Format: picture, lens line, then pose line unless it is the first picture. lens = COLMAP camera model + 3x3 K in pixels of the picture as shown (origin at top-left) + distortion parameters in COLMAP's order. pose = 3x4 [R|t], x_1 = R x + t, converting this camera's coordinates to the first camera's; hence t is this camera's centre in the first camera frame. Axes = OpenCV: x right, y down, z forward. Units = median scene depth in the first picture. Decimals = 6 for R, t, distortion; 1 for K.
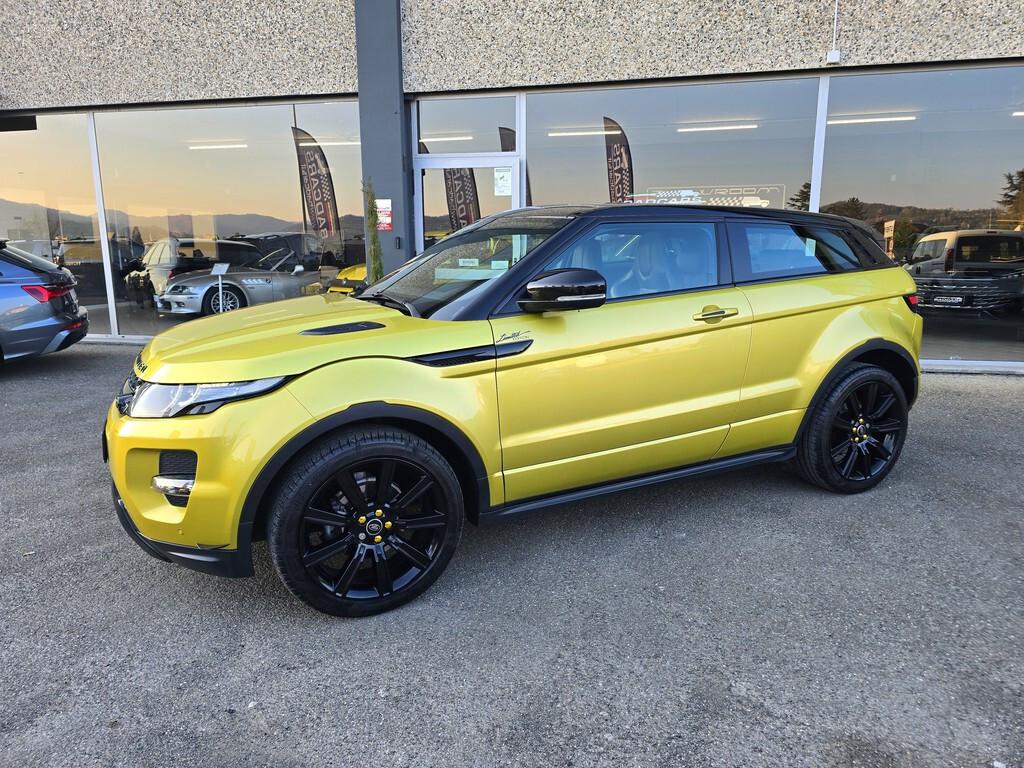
lens RADIAL K [[686.4, 0, 523.9], [0, 686.4, 382.4], [0, 0, 1]] dist [0.051896, -0.038828]
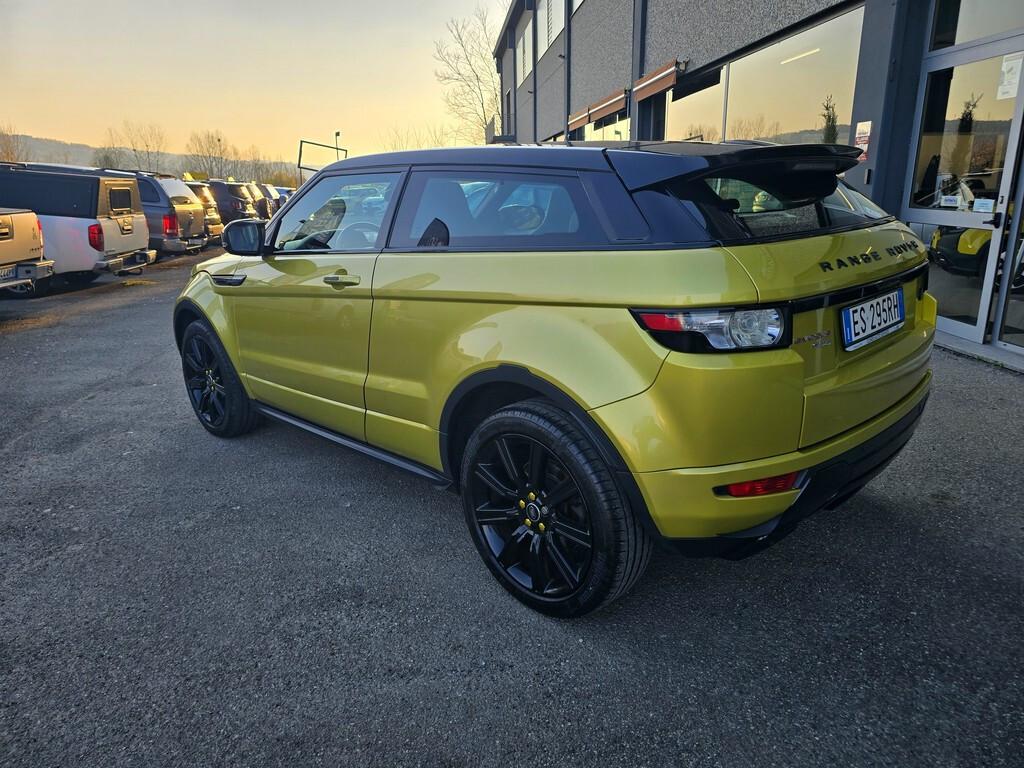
lens RADIAL K [[687.1, 0, 515.3], [0, 687.1, 373.9], [0, 0, 1]] dist [0.060480, -0.048766]
pose [[0.310391, 0.249093, -0.917393, 0.961971], [-0.164840, 0.964542, 0.206123, -0.163263], [0.936208, 0.087244, 0.340446, 0.732721]]
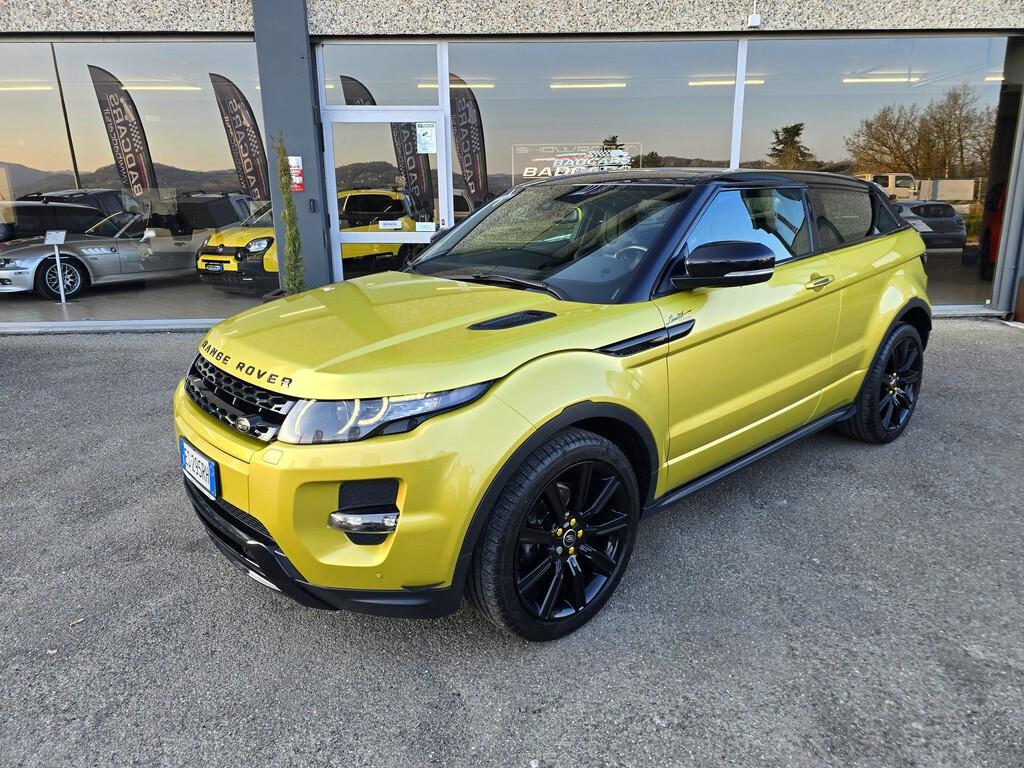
lens RADIAL K [[687.1, 0, 515.3], [0, 687.1, 373.9], [0, 0, 1]] dist [0.060480, -0.048766]
pose [[0.967375, -0.071605, 0.243020, -0.322842], [0.059240, 0.996568, 0.057822, -0.040338], [-0.246326, -0.041539, 0.968296, 0.100088]]
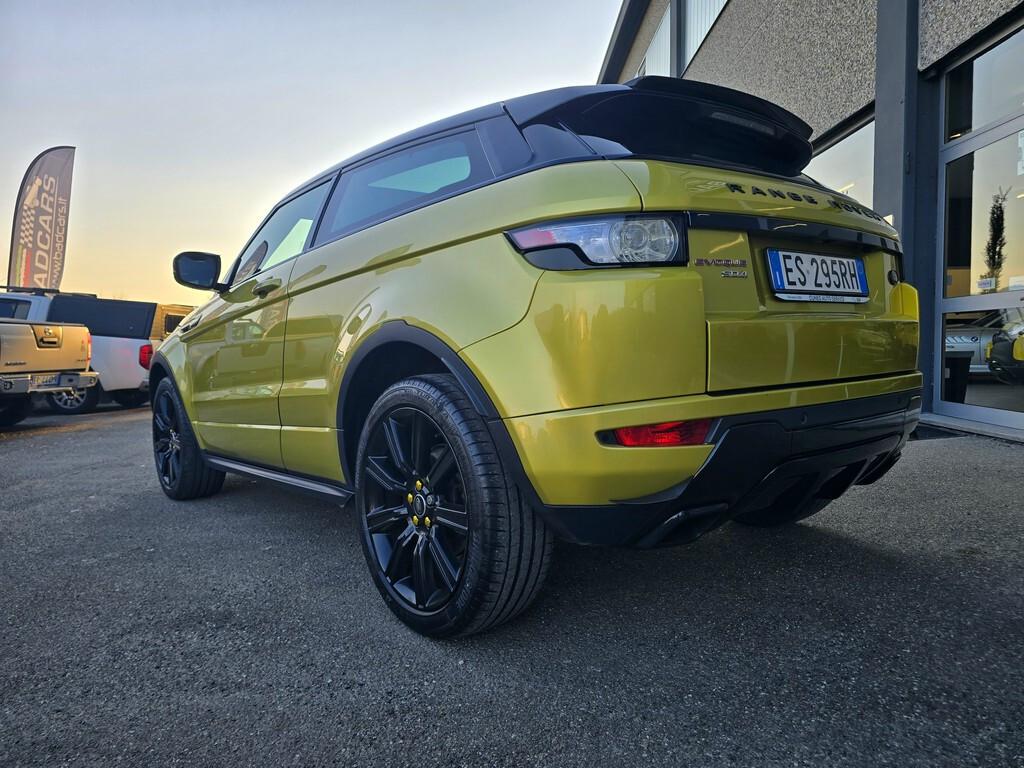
lens RADIAL K [[691.3, 0, 514.7], [0, 691.3, 379.7], [0, 0, 1]] dist [0.050135, -0.041987]
pose [[0.218869, 0.042393, -0.974833, 0.949887], [-0.167475, 0.985862, 0.005271, -0.034705], [0.961274, 0.162107, 0.222874, 0.895813]]
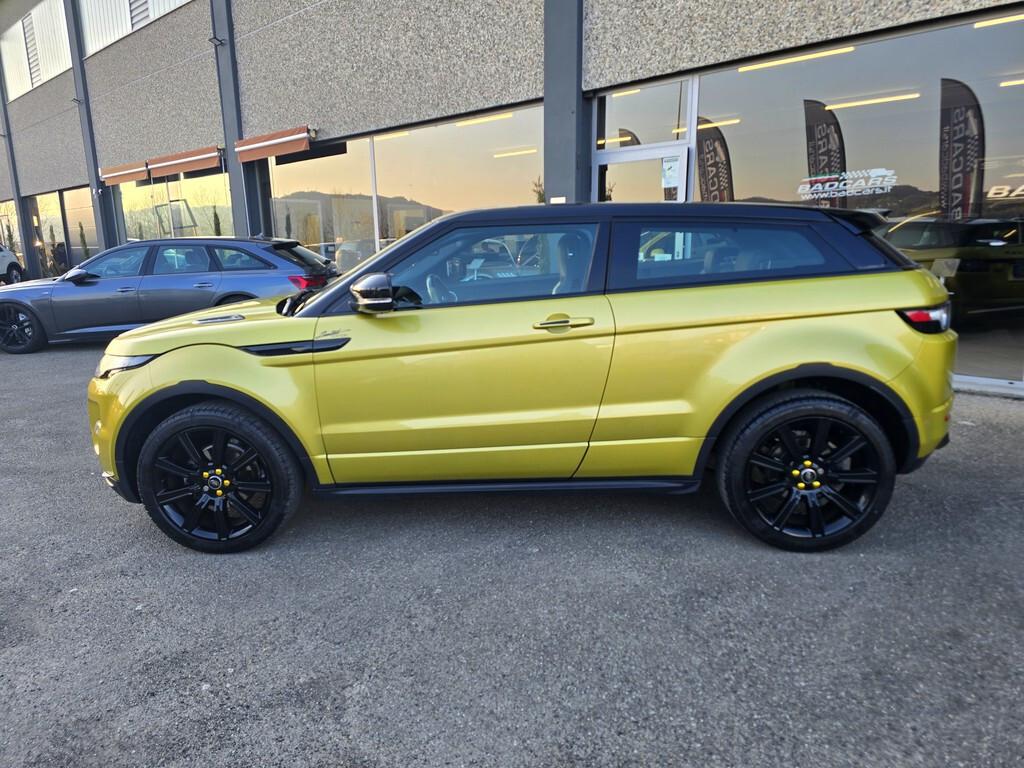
lens RADIAL K [[677.2, 0, 515.6], [0, 677.2, 389.3], [0, 0, 1]] dist [0.064254, -0.041856]
pose [[0.865605, 0.096661, -0.491309, 0.546699], [-0.083272, 0.995316, 0.049108, -0.039652], [0.493755, -0.001596, 0.869600, 0.134079]]
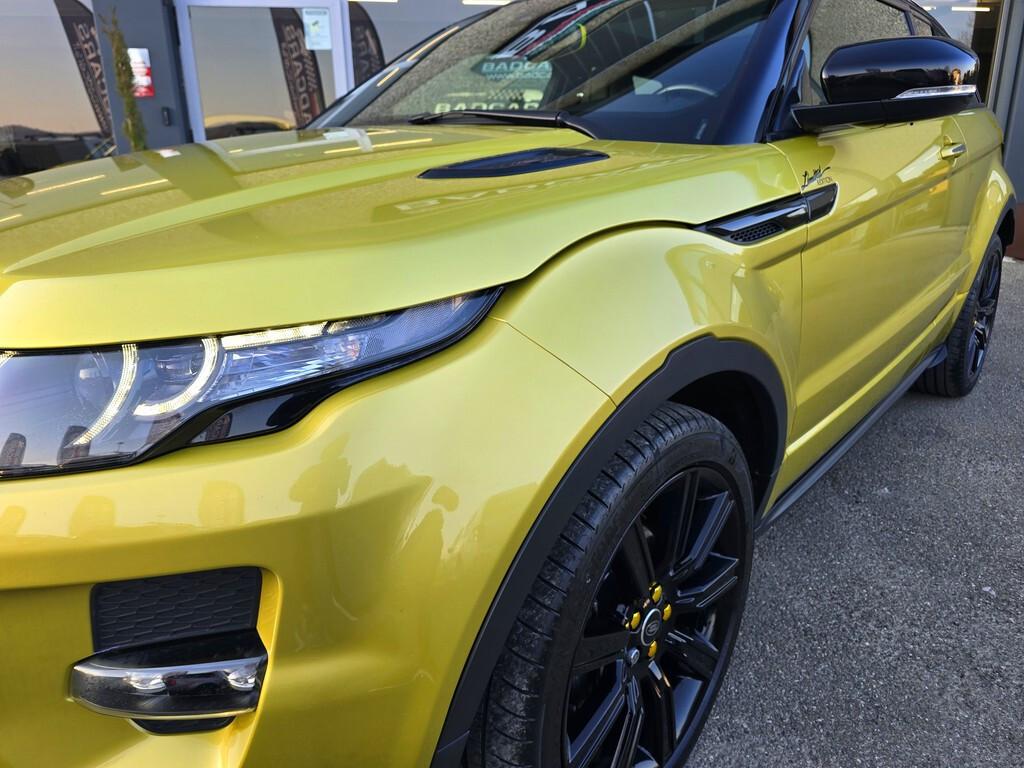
lens RADIAL K [[691.3, 0, 514.7], [0, 691.3, 379.7], [0, 0, 1]] dist [0.050135, -0.041987]
pose [[0.926546, -0.125367, 0.354677, -0.284550], [0.086275, 0.988521, 0.124027, -0.003347], [-0.366155, -0.084317, 0.926726, 0.421774]]
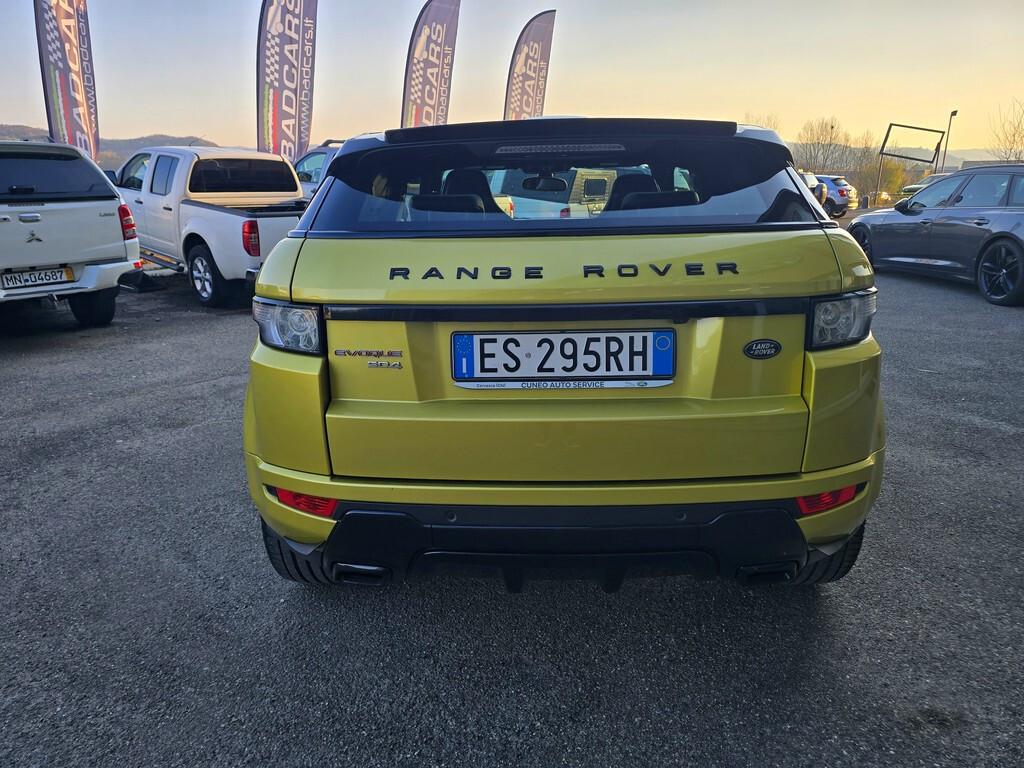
lens RADIAL K [[696.7, 0, 512.0], [0, 696.7, 384.0], [0, 0, 1]] dist [0.050693, -0.041176]
pose [[-0.477141, 0.250608, -0.842337, 0.887828], [-0.156777, 0.918832, 0.362172, -0.271338], [0.864730, 0.304867, -0.399123, 1.344334]]
